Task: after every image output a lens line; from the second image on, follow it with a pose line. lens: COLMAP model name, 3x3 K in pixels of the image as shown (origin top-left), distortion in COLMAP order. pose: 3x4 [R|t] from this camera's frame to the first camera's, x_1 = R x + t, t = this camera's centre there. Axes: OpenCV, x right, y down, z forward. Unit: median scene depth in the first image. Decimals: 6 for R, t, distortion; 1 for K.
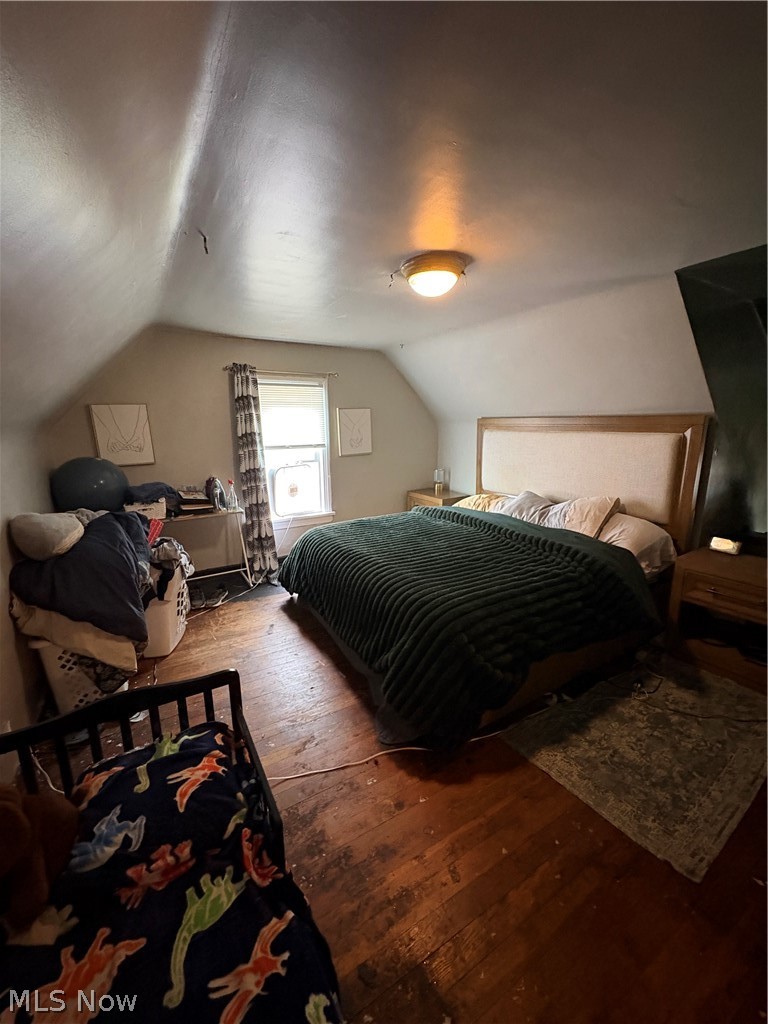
lens RADIAL K [[407.9, 0, 384.0], [0, 407.9, 512.0], [0, 0, 1]] dist [0.000342, -0.000561]
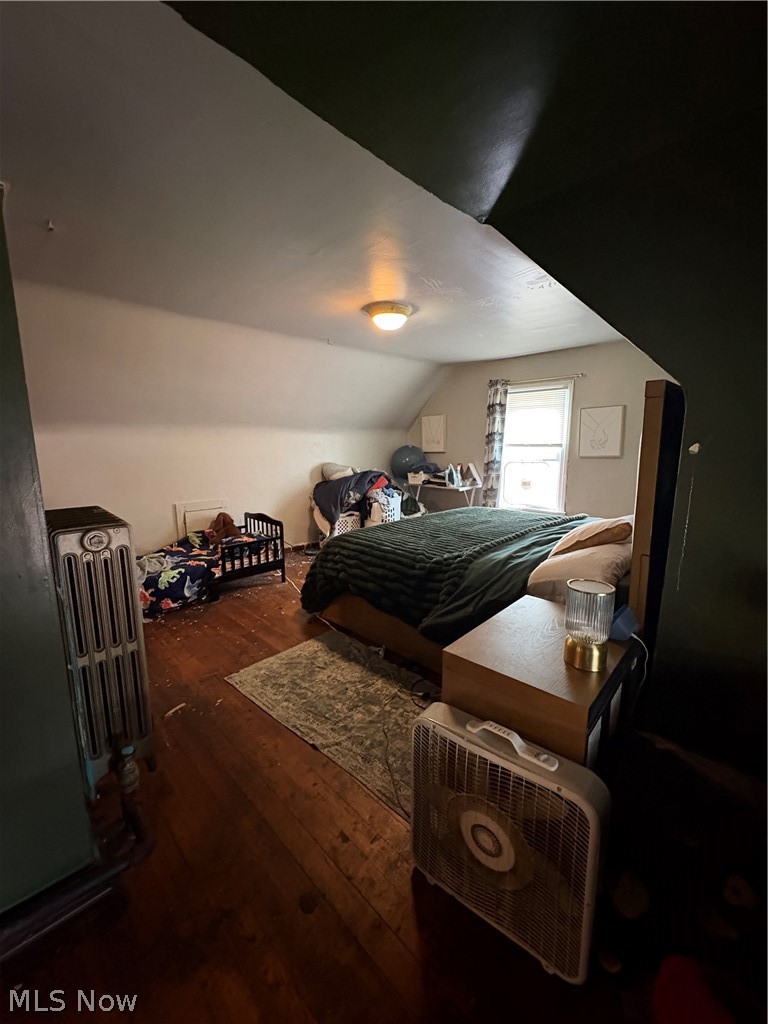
lens RADIAL K [[407.9, 0, 384.0], [0, 407.9, 512.0], [0, 0, 1]] dist [0.000342, -0.000561]
pose [[0.246890, 0.173077, -0.953462, 0.840314], [-0.207768, 0.970494, 0.122369, -0.037449], [0.946508, 0.167887, 0.275565, 0.362155]]
